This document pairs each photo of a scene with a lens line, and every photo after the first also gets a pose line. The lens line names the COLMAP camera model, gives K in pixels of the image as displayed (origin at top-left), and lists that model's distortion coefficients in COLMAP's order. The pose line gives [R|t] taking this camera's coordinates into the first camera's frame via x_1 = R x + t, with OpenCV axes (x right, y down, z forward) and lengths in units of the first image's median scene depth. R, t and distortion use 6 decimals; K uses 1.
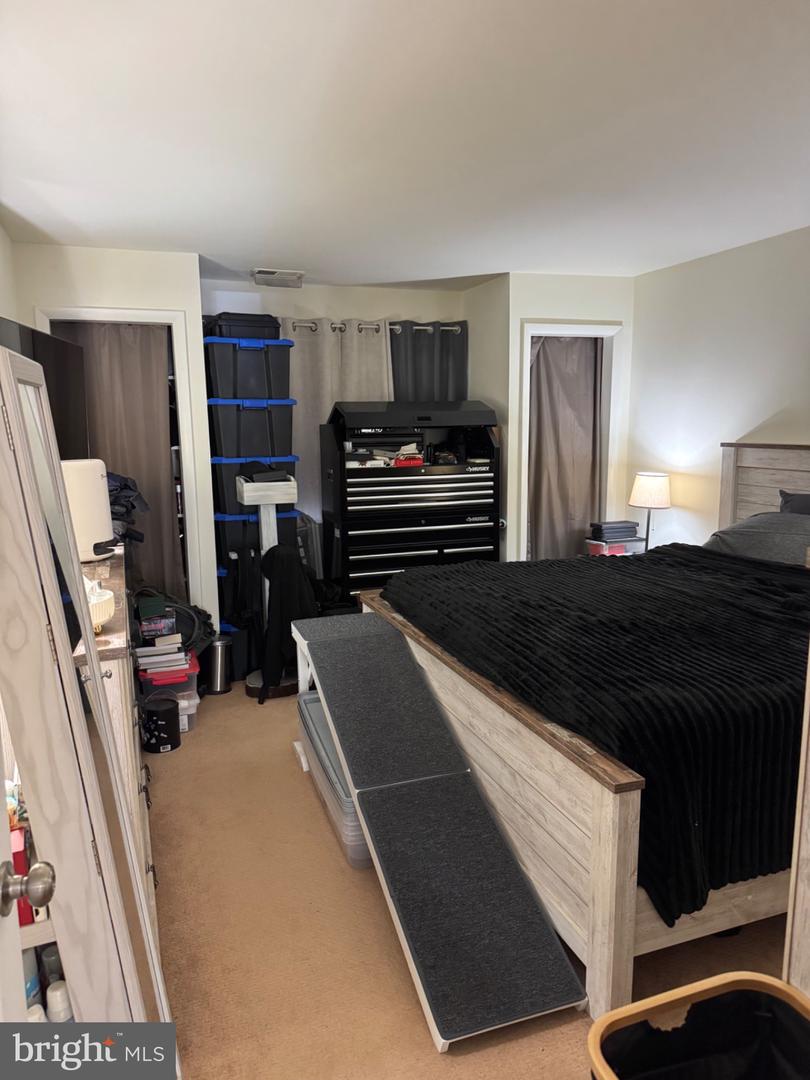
lens RADIAL K [[763.6, 0, 412.8], [0, 763.6, 537.4], [0, 0, 1]] dist [0.061472, -0.084782]
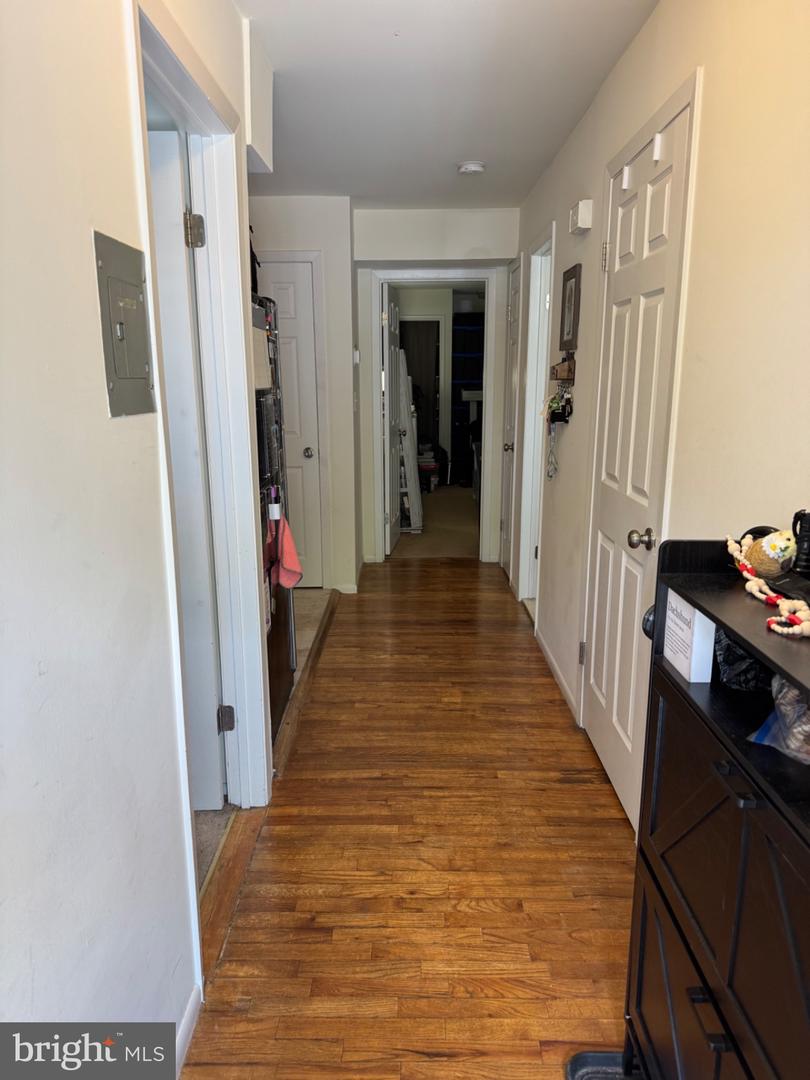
lens RADIAL K [[763.6, 0, 404.8], [0, 763.6, 545.9], [0, 0, 1]] dist [0.061472, -0.084782]
pose [[0.935780, 0.083410, -0.342575, 0.445417], [-0.061202, 0.995292, 0.075152, 0.232531], [0.347231, -0.049359, 0.936480, -1.253218]]
